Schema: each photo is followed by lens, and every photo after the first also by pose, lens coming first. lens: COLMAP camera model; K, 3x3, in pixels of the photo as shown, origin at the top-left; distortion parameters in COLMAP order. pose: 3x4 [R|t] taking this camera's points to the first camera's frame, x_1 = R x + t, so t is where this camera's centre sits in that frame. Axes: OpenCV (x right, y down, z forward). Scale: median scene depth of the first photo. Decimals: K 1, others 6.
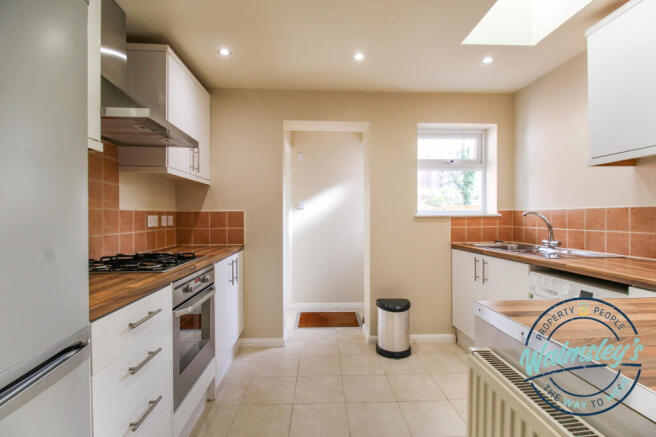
lens RADIAL K [[318.3, 0, 327.7], [0, 318.3, 213.9], [0, 0, 1]] dist [0.019753, -0.000662]
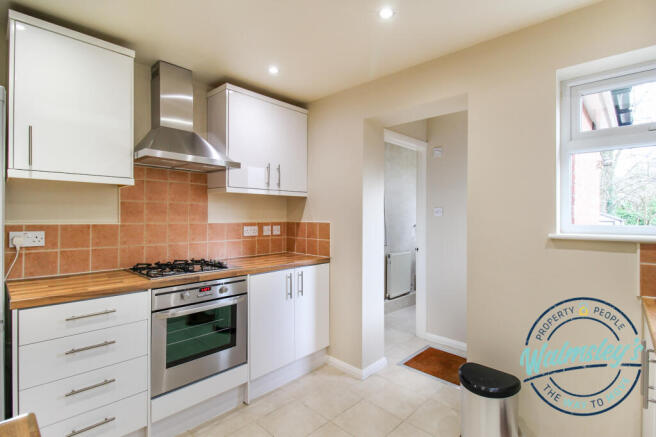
lens RADIAL K [[318.3, 0, 327.7], [0, 318.3, 213.9], [0, 0, 1]] dist [0.019753, -0.000662]
pose [[0.680984, -0.001242, -0.732297, 0.461901], [0.002126, 0.999998, 0.000281, -0.037093], [0.732295, -0.001748, 0.680985, 0.366479]]
